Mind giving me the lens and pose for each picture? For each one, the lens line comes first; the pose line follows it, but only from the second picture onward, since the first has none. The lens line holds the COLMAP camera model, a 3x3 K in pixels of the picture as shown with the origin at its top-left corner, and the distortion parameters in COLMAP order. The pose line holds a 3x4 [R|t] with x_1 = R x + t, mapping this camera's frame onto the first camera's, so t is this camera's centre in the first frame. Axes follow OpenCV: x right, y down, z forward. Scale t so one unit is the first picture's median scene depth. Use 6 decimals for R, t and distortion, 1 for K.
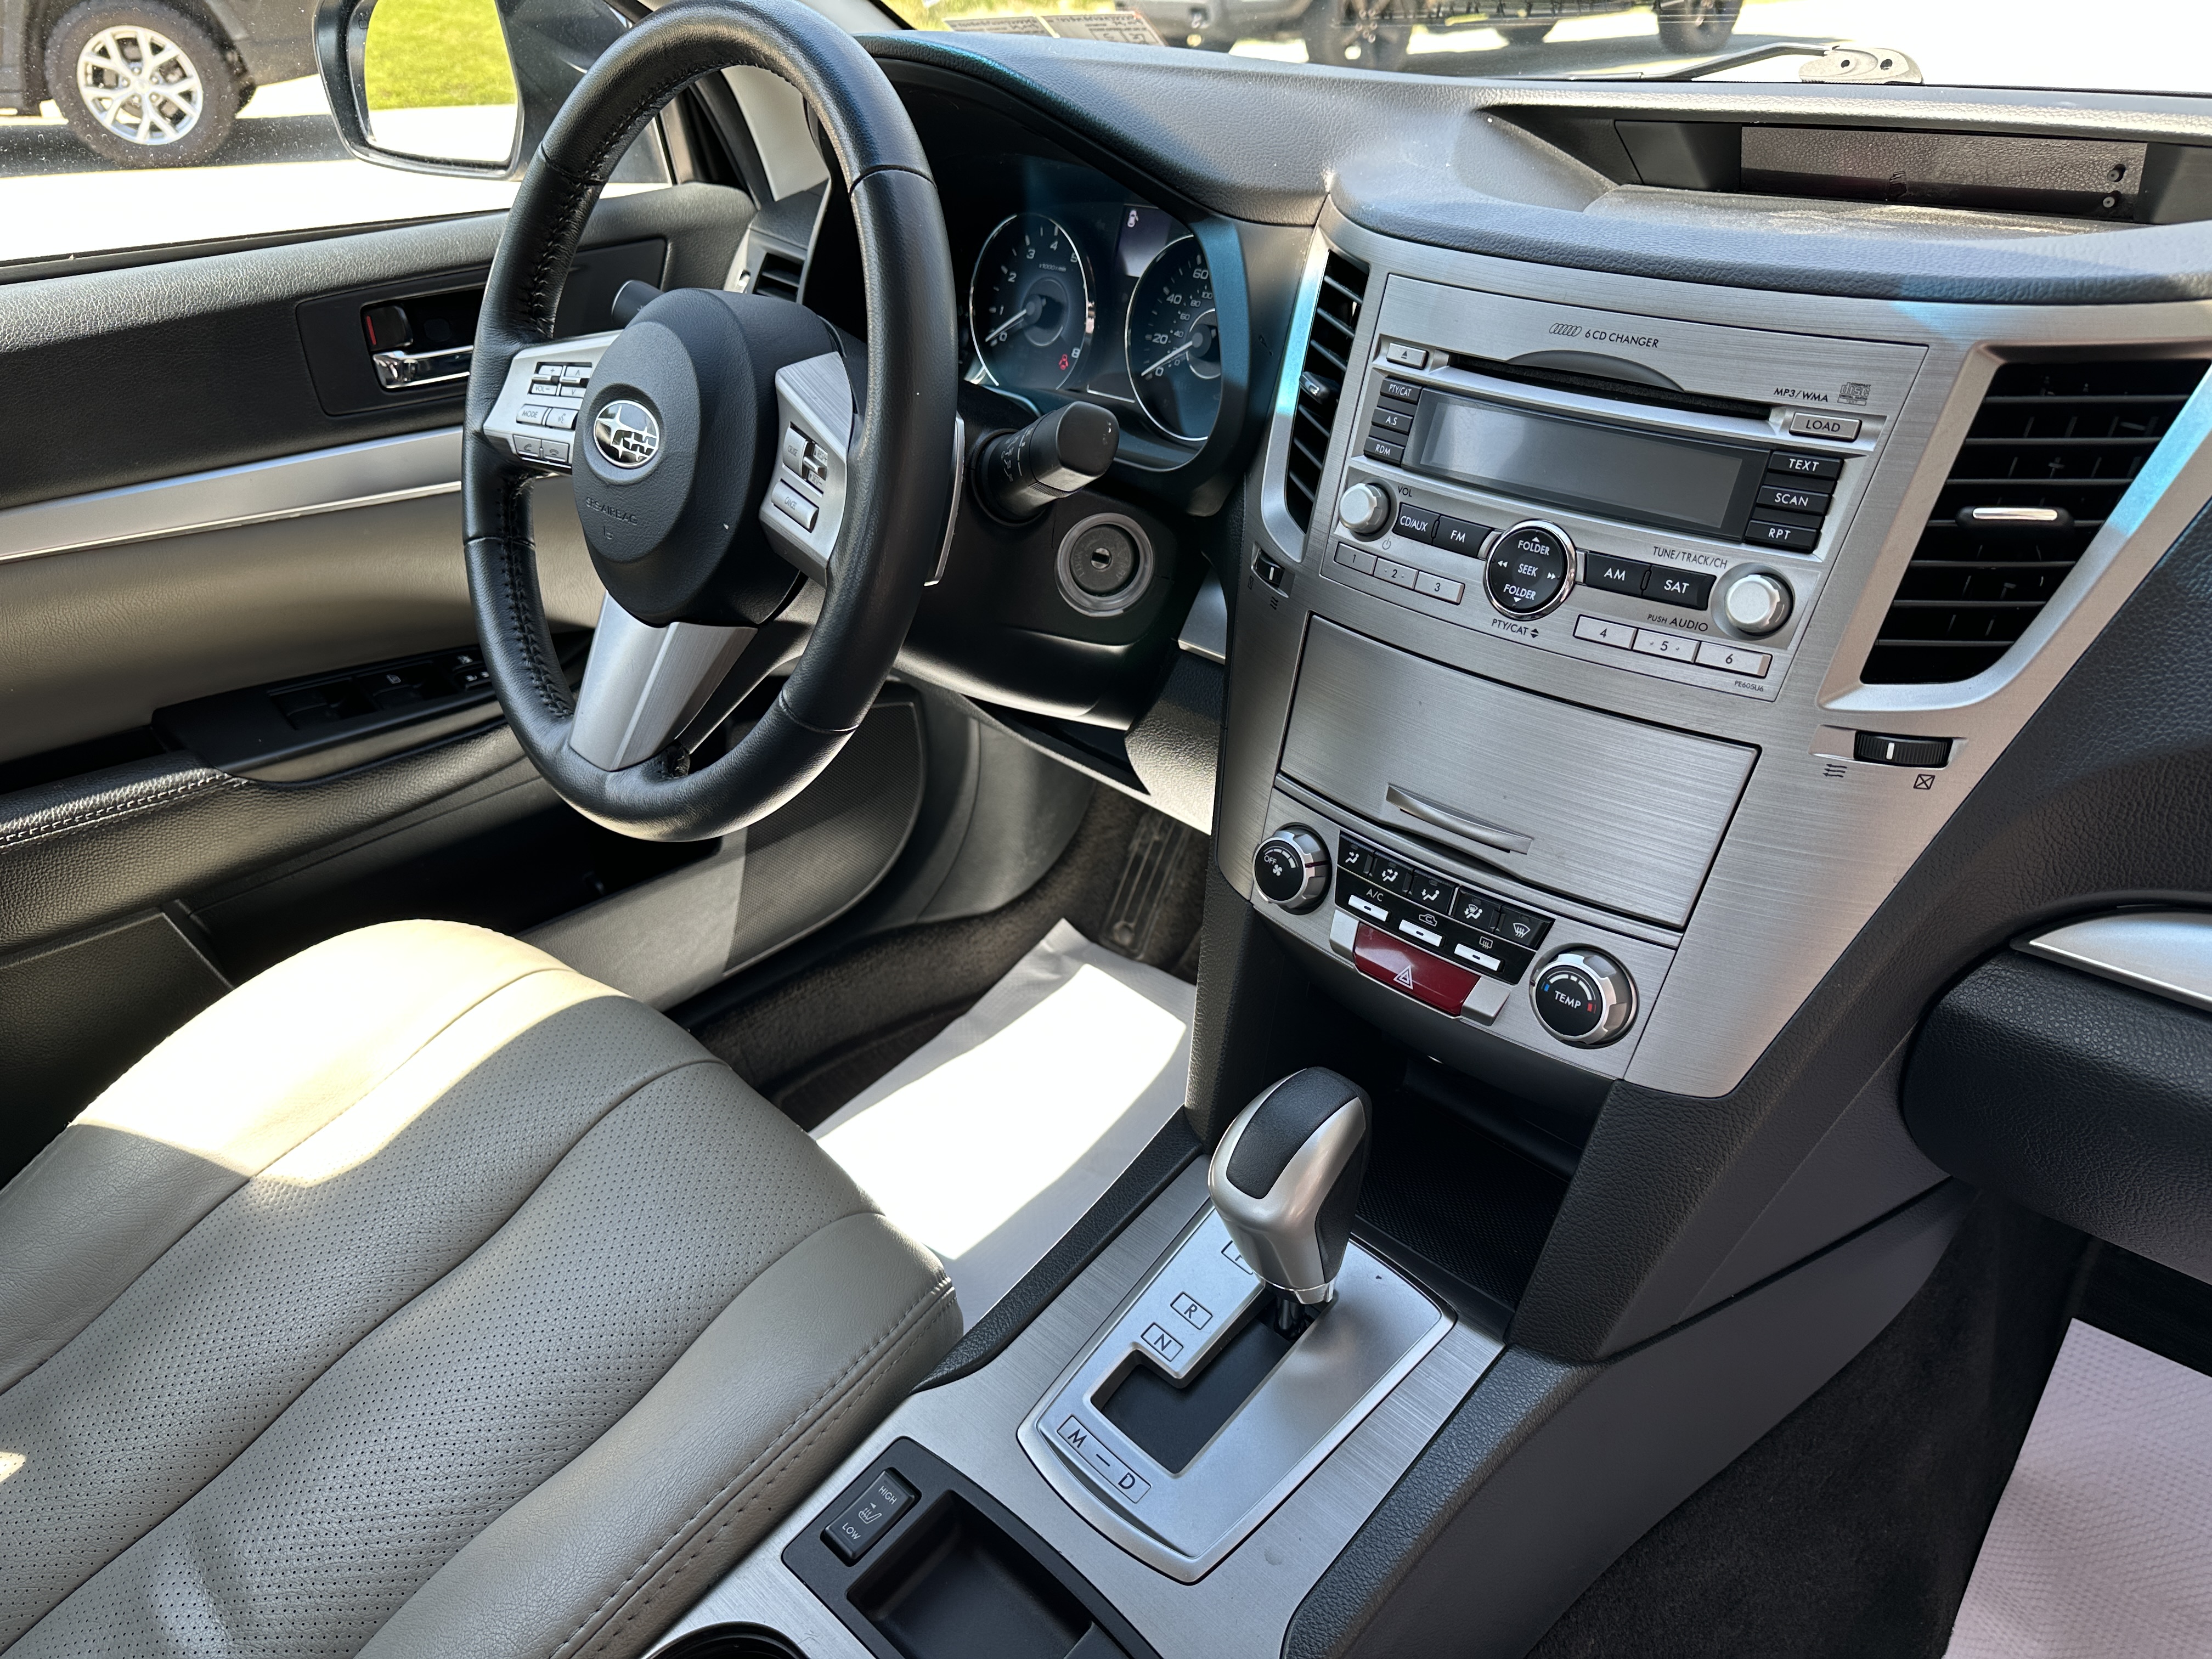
lens RADIAL K [[1527.3, 0, 1101.3], [0, 1527.3, 840.1], [0, 0, 1]] dist [0.081622, -0.099204]
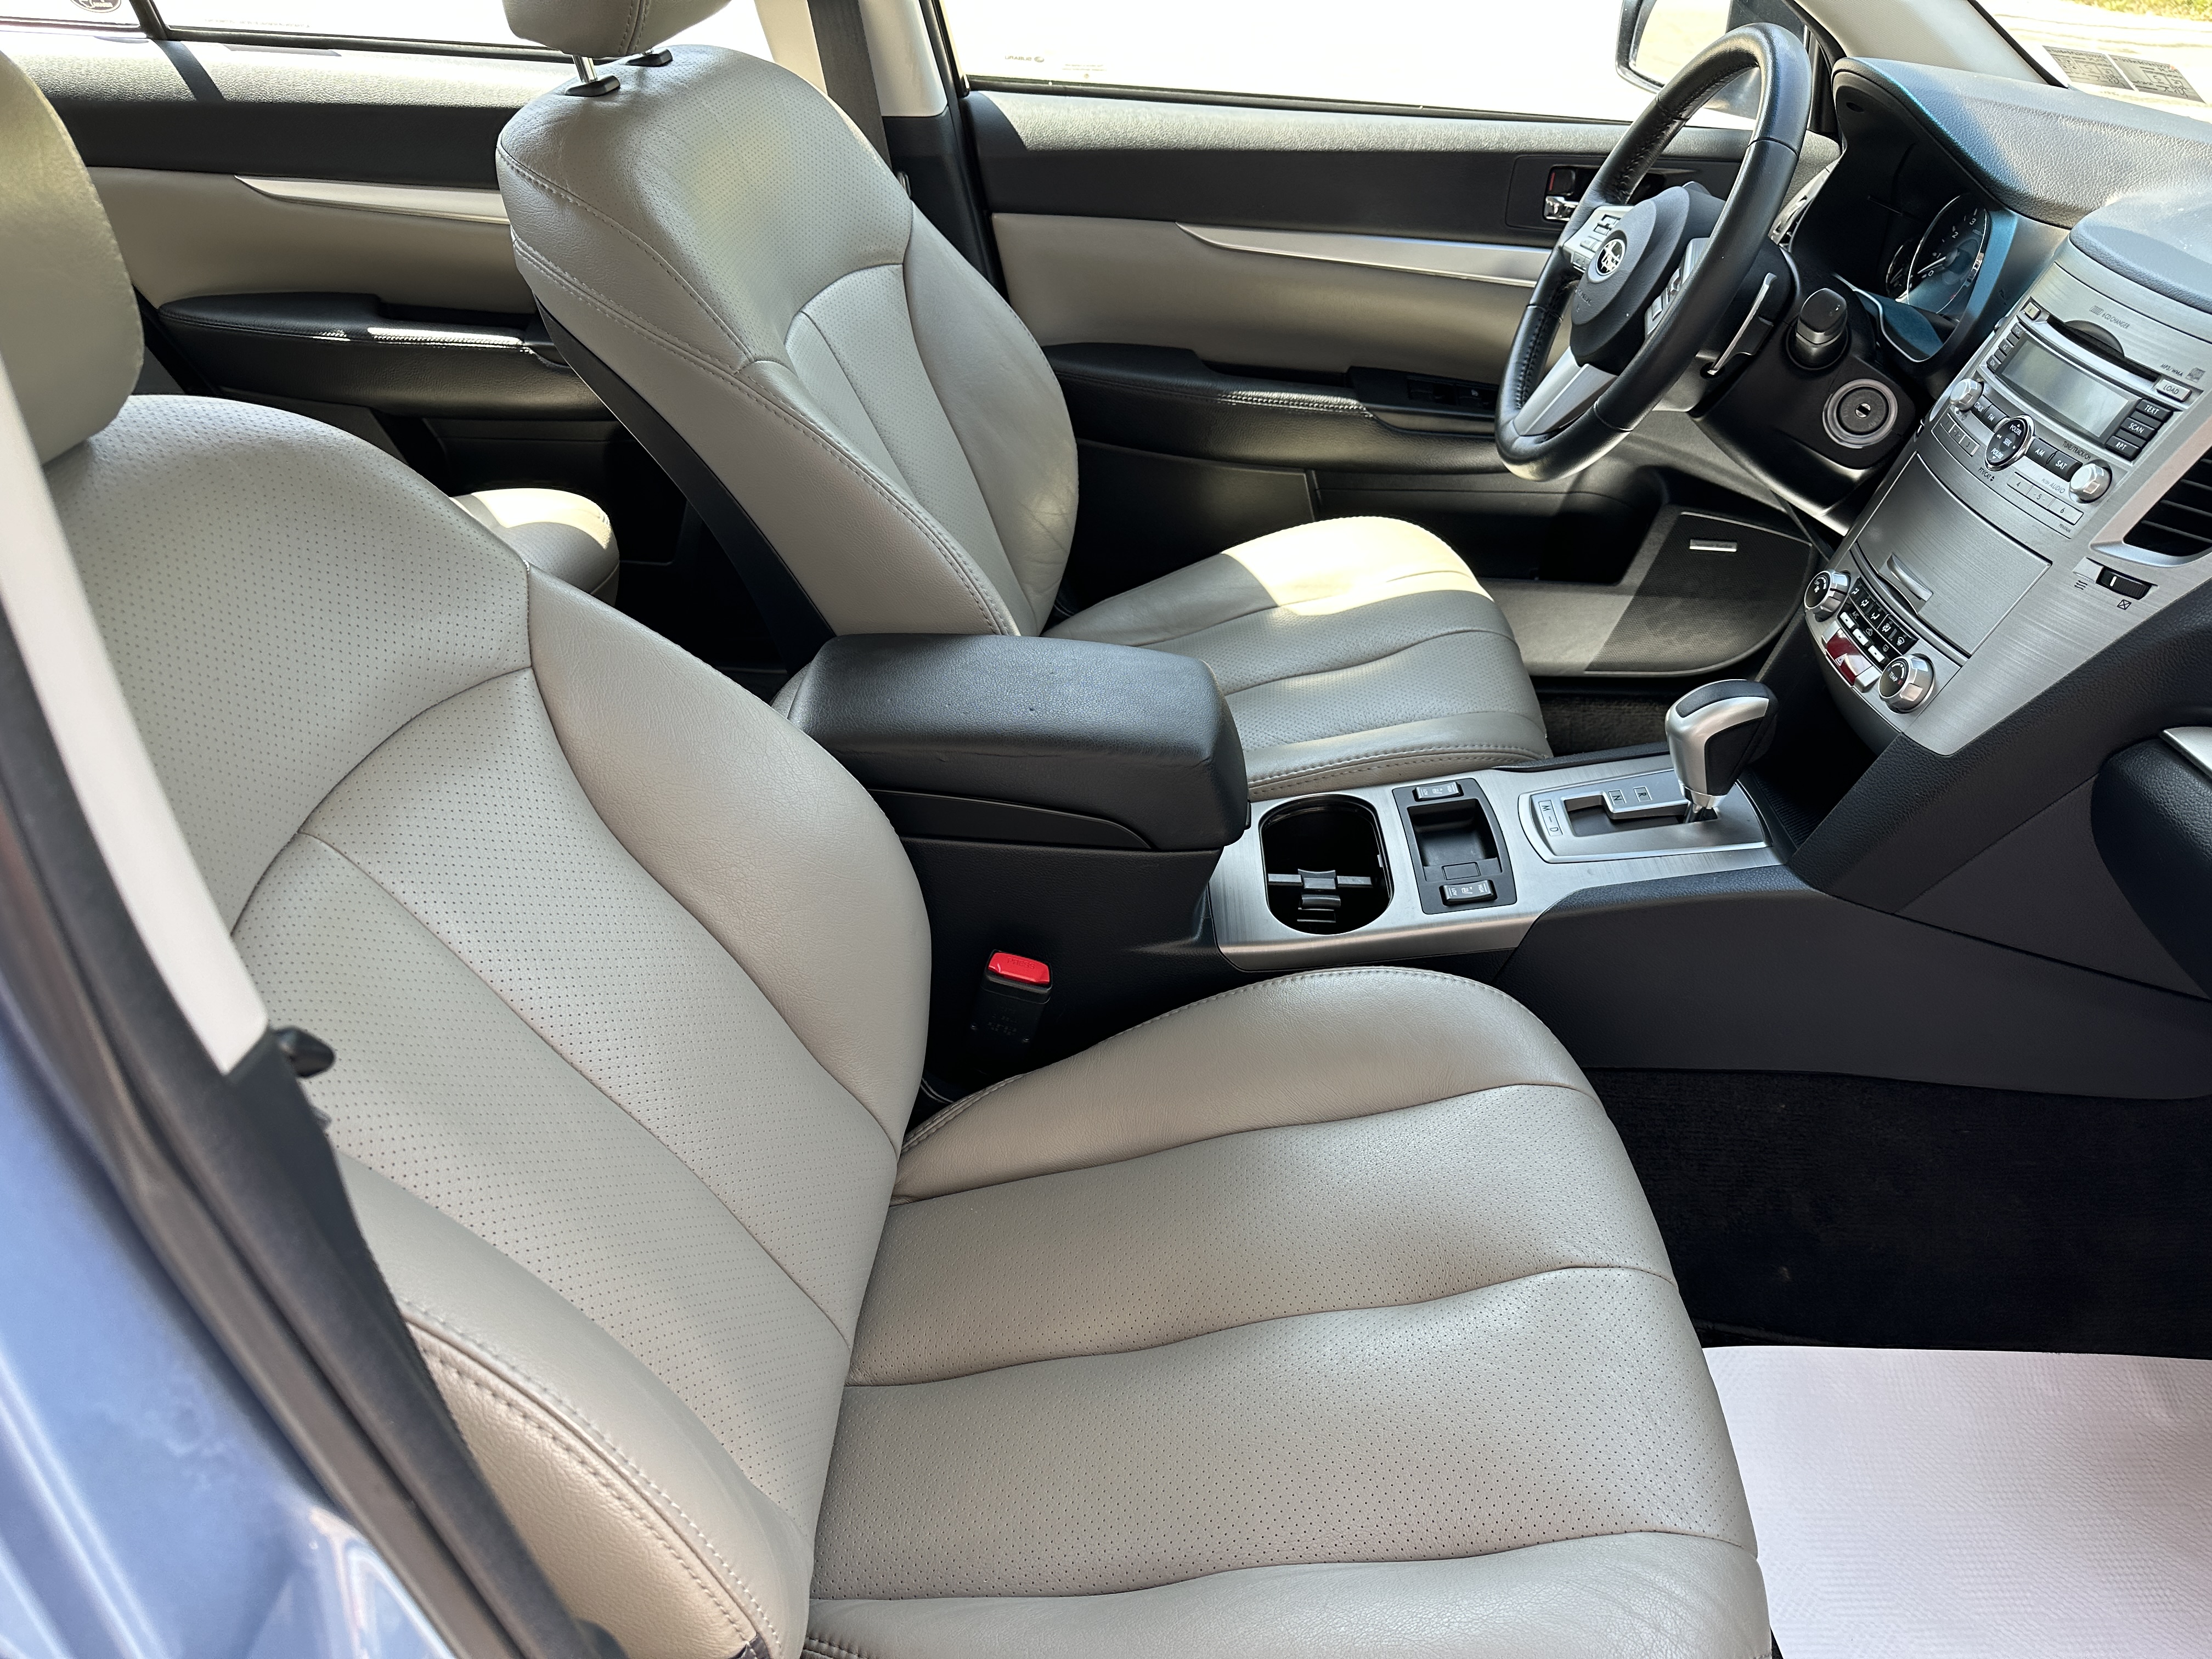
lens RADIAL K [[1566.3, 0, 1102.4], [0, 1566.3, 823.2], [0, 0, 1]] dist [0.001759, 0.000442]
pose [[0.693200, 0.435270, -0.574468, 0.662183], [-0.408165, 0.893998, 0.184850, 0.248116], [0.594033, 0.106339, 0.797381, -0.794548]]
